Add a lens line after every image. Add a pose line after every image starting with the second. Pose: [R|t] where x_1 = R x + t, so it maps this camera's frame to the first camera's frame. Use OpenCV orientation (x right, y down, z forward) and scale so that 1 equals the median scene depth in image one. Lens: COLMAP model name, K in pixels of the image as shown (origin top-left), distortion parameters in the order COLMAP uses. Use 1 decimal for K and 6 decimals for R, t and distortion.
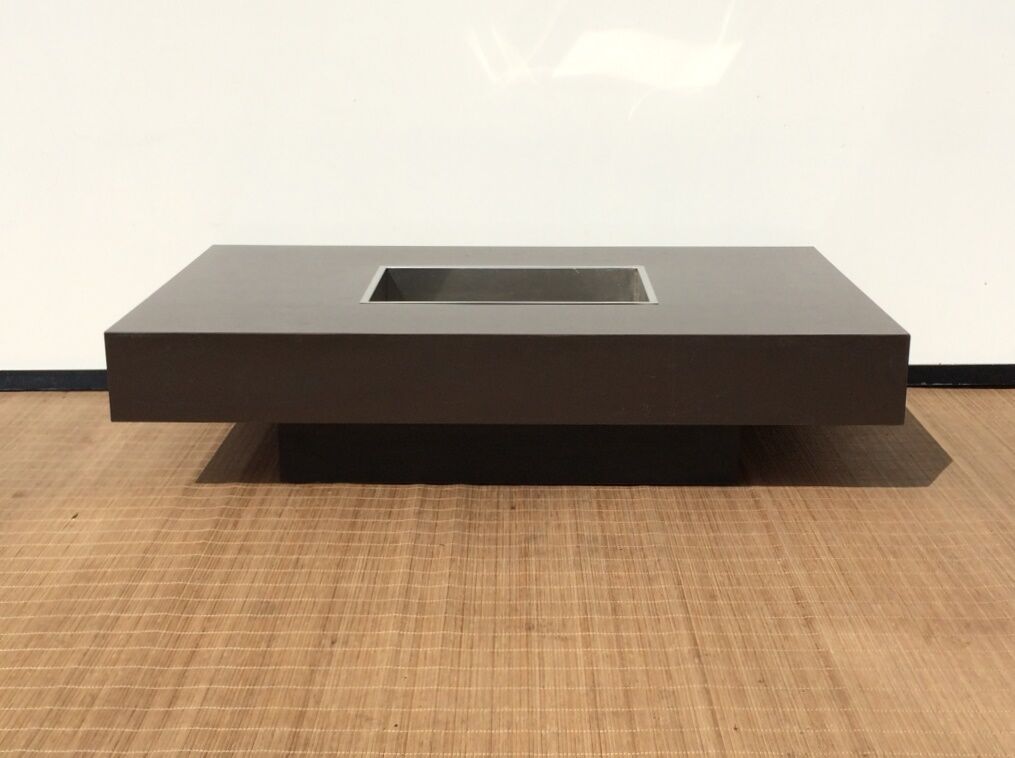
lens RADIAL K [[1443.2, 0, 507.0], [0, 1443.2, 371.8], [0, 0, 1]] dist [0.064723, 0.000000]
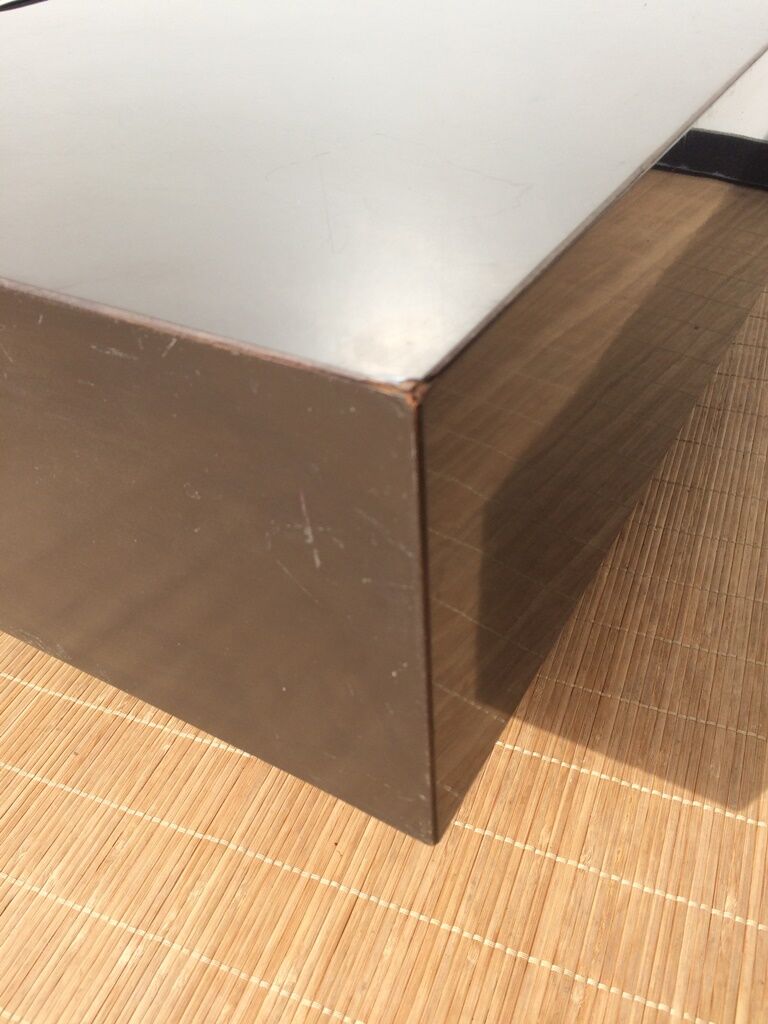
lens RADIAL K [[890.8, 0, 381.2], [0, 890.8, 513.6], [0, 0, 1]] dist [0.071906, -0.103128]
pose [[0.923515, 0.199408, -0.327653, 0.267458], [-0.040068, 0.899718, 0.434629, -0.029326], [0.381463, -0.388258, 0.838893, 0.868965]]
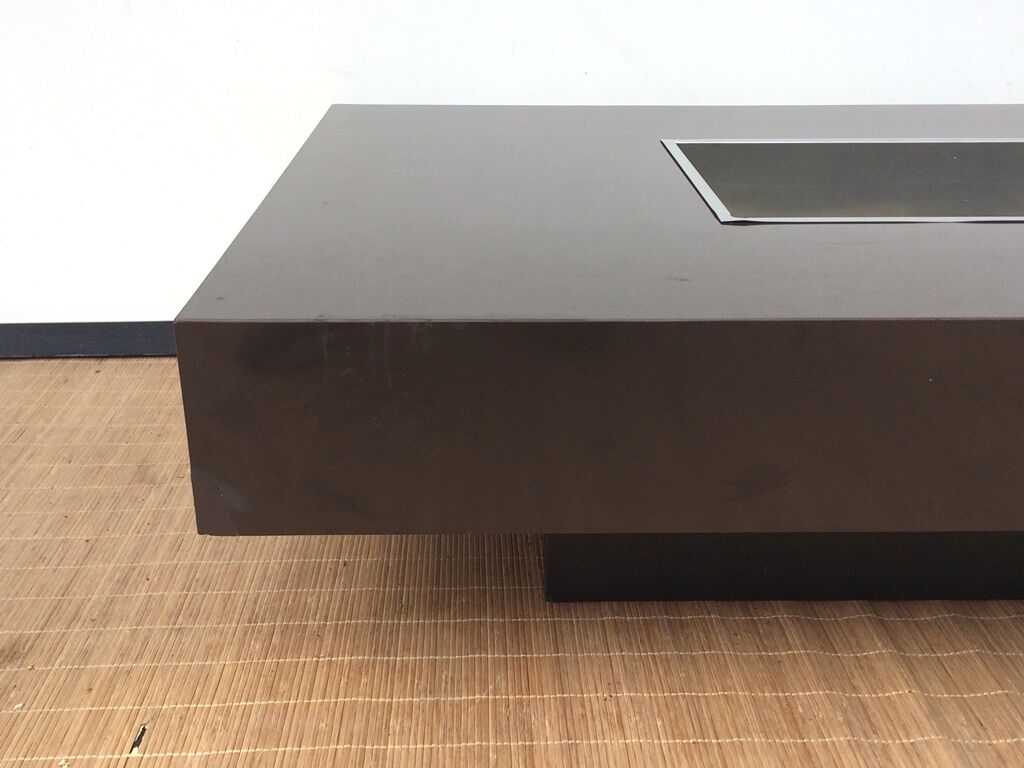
lens RADIAL K [[1142.2, 0, 518.1], [0, 1142.2, 377.0], [0, 0, 1]] dist [0.062147, 0.000000]
pose [[0.998432, -0.005667, 0.055696, -0.213577], [-0.000756, 0.993407, 0.114635, -0.046212], [-0.055979, -0.114497, 0.991845, 0.698679]]
